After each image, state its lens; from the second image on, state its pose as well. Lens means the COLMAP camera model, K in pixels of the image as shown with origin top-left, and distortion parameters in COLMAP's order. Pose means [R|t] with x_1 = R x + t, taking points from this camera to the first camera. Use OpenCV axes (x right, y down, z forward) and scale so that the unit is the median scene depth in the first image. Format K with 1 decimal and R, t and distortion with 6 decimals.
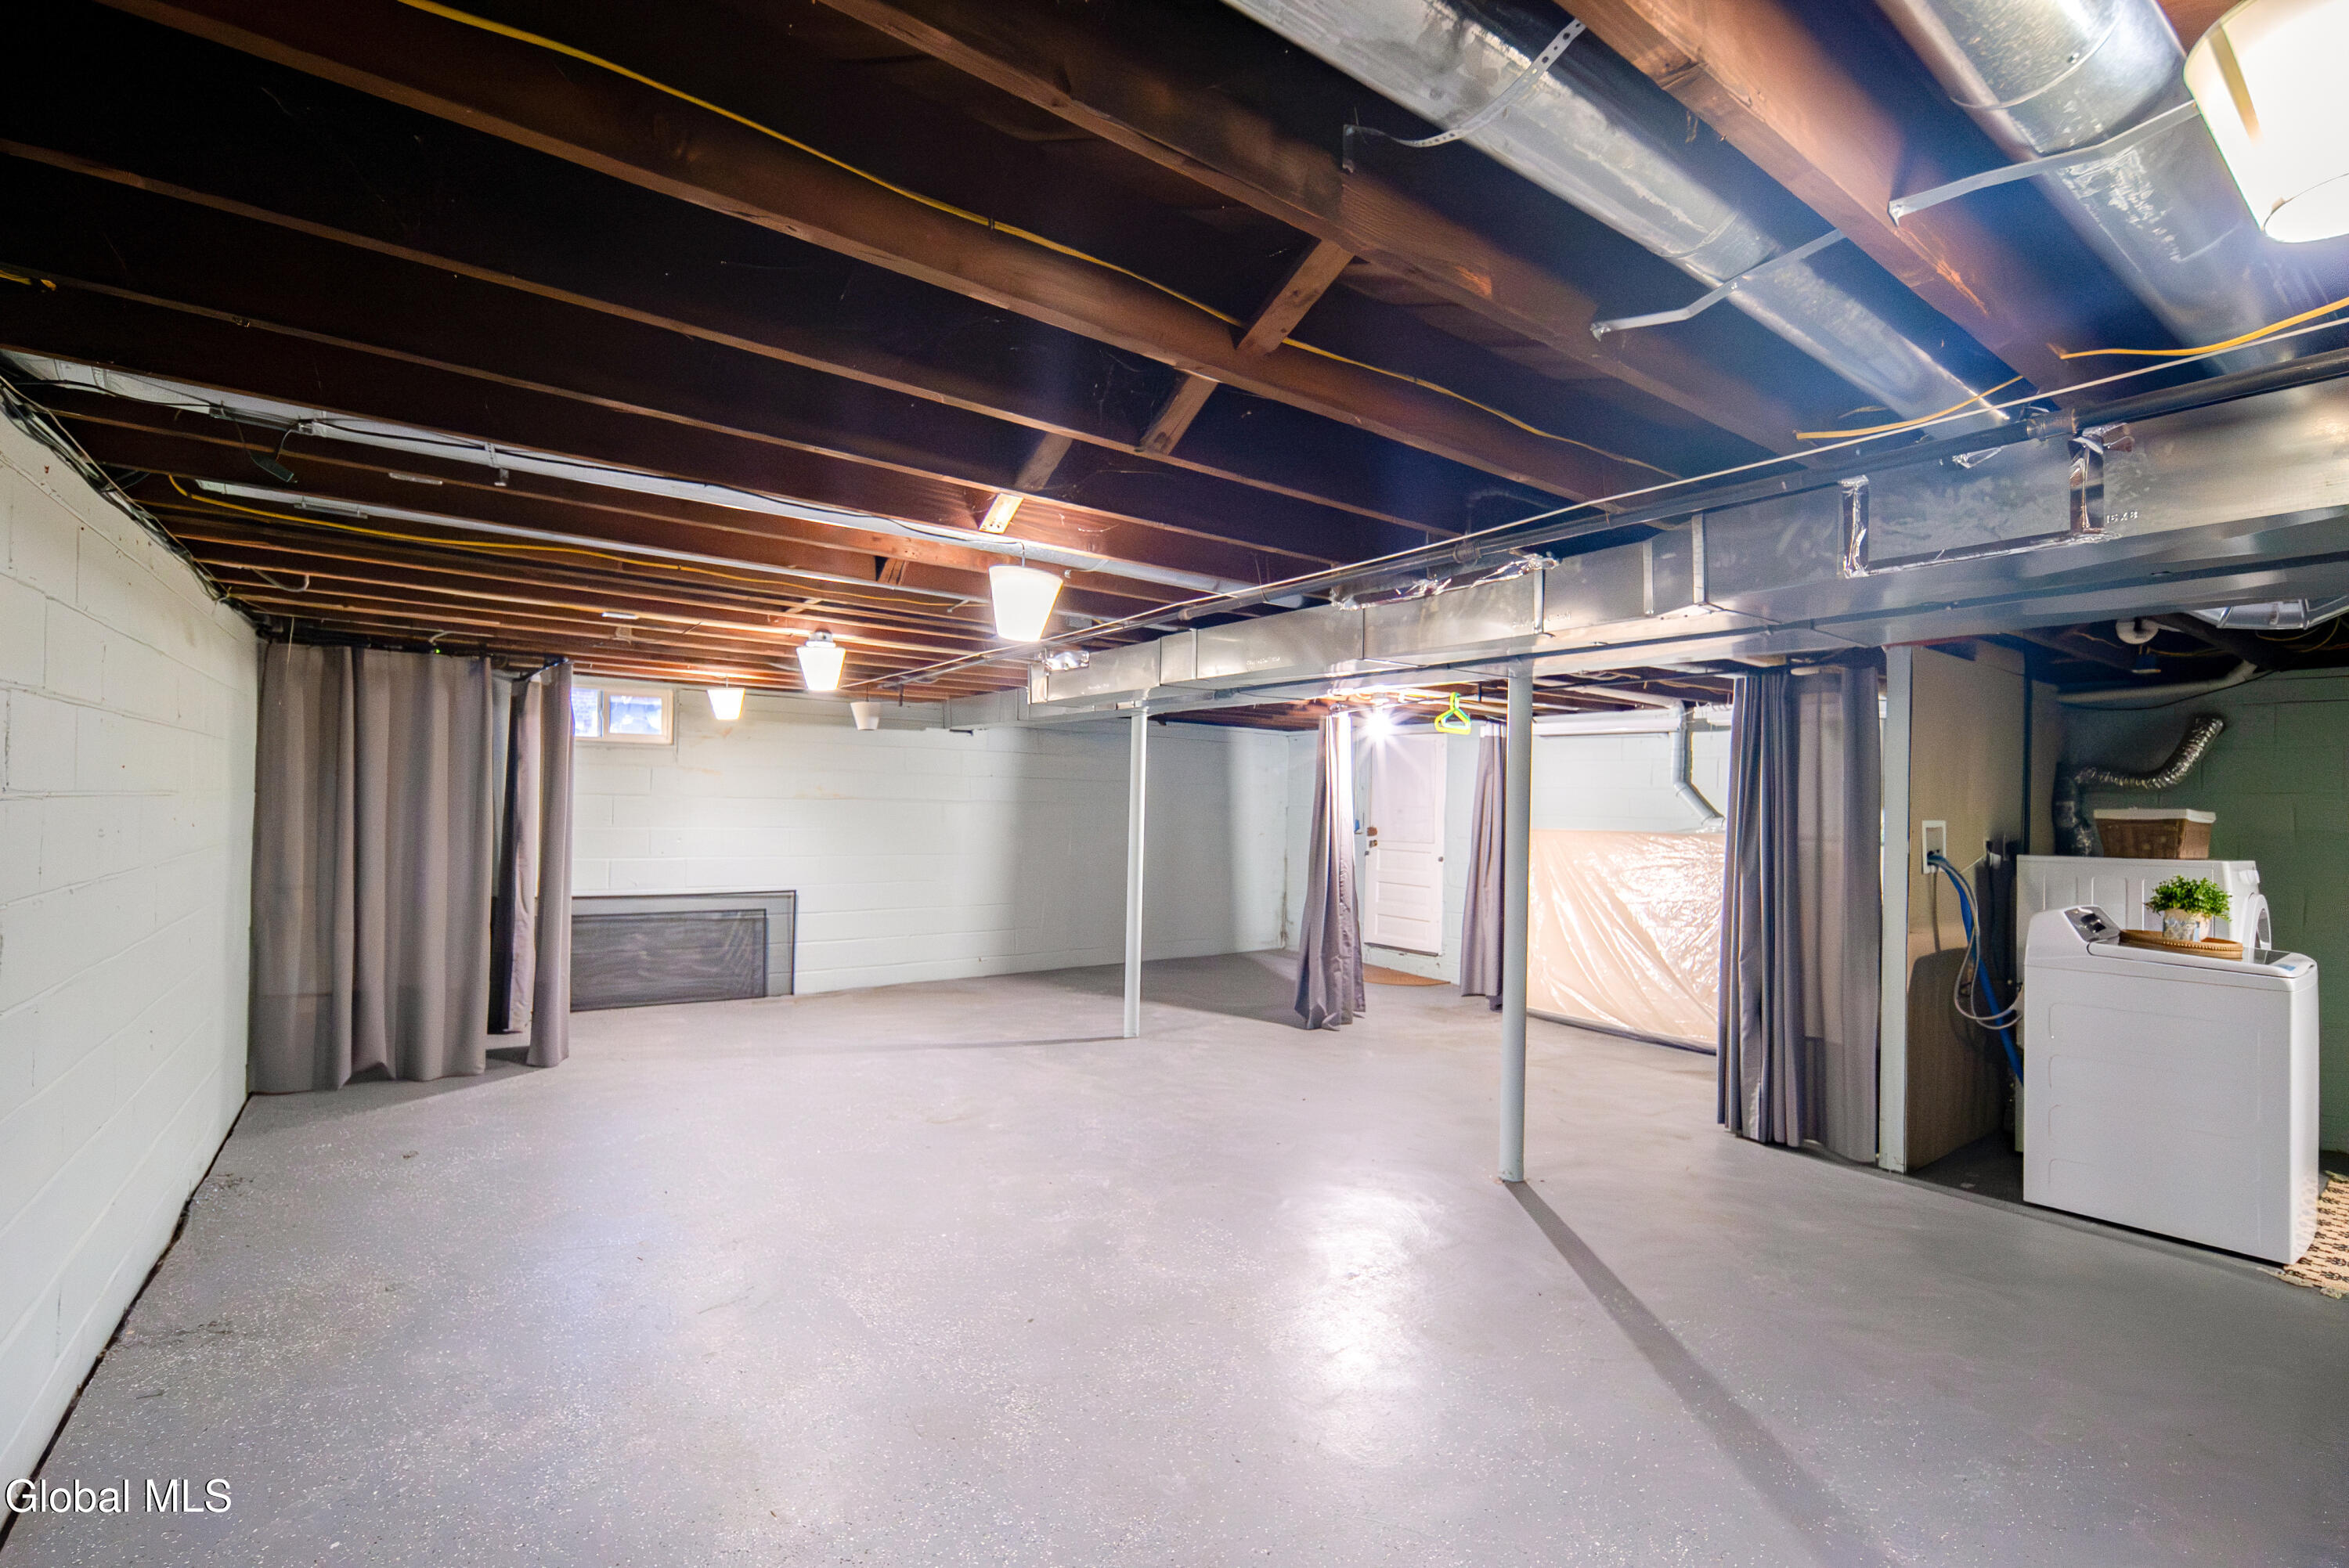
lens RADIAL K [[1004.9, 0, 1174.5], [0, 1004.9, 784.0], [0, 0, 1]] dist [-0.000295, 0.000058]
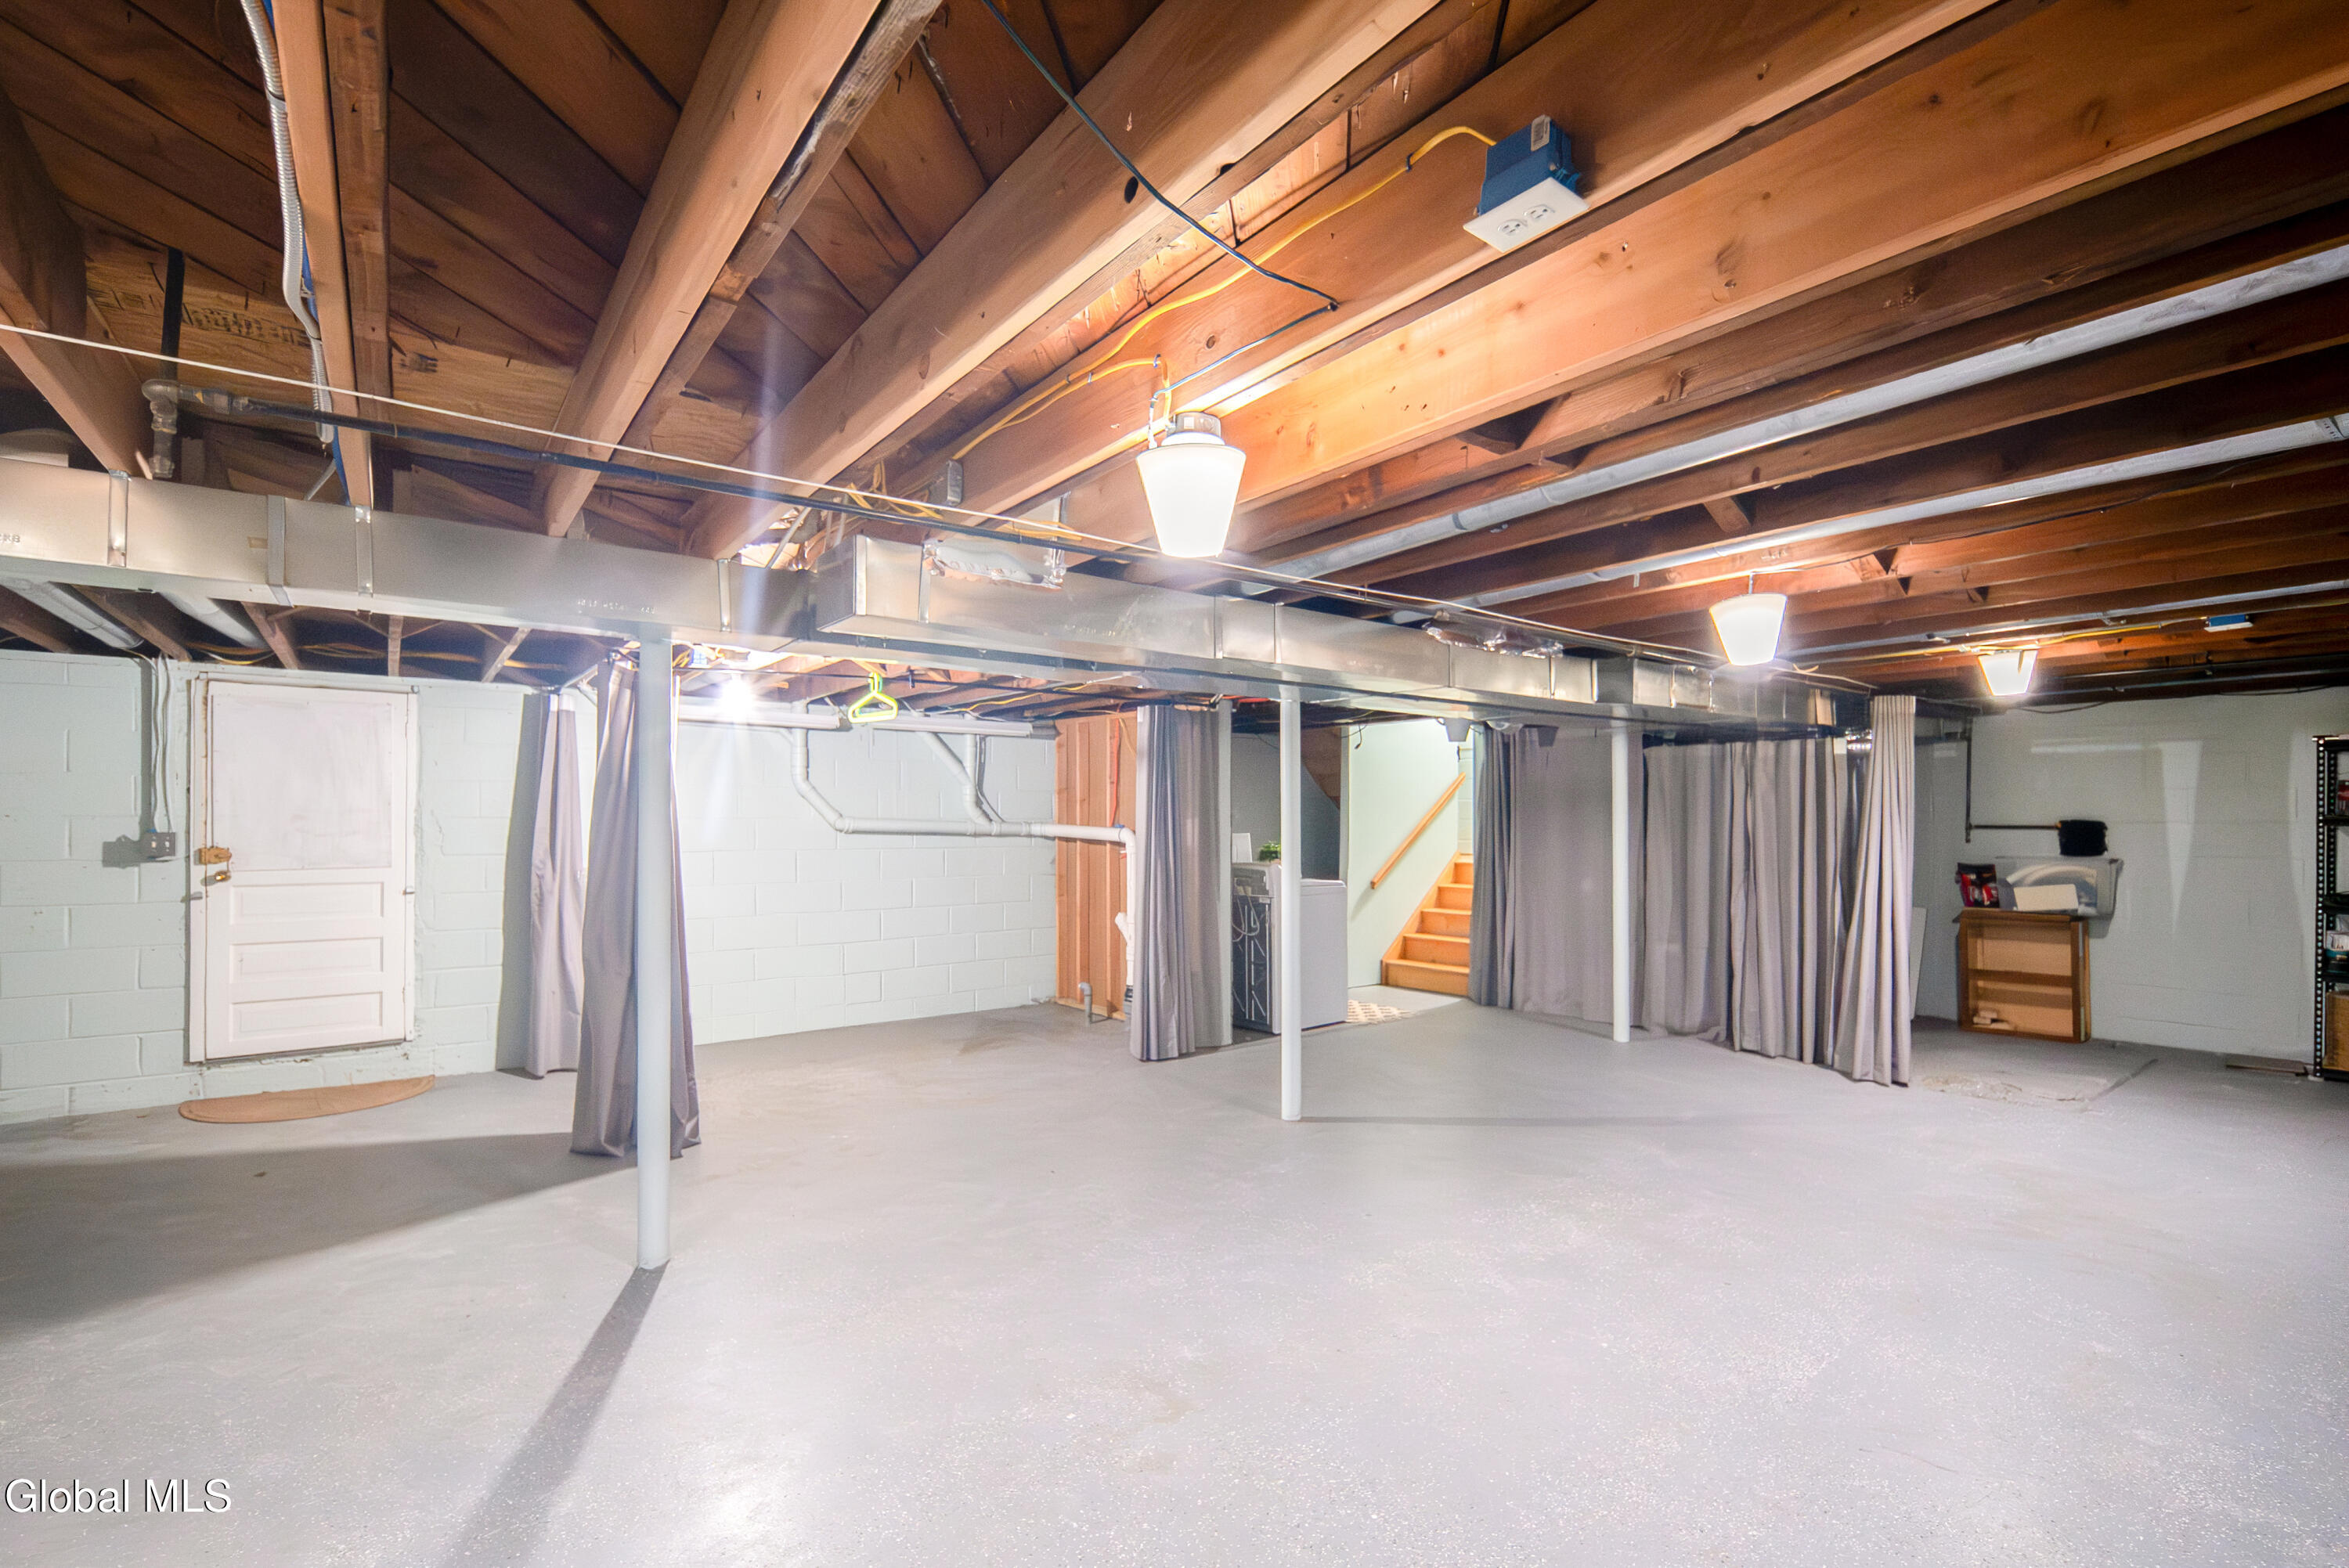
lens RADIAL K [[1040.6, 0, 1178.2], [0, 1040.6, 833.2], [0, 0, 1]] dist [-0.012557, 0.000019]
pose [[-0.025881, -0.024980, 0.999353, -0.588172], [-0.023898, 0.999417, 0.024363, 0.014196], [-0.999379, -0.023252, -0.026463, 0.774030]]
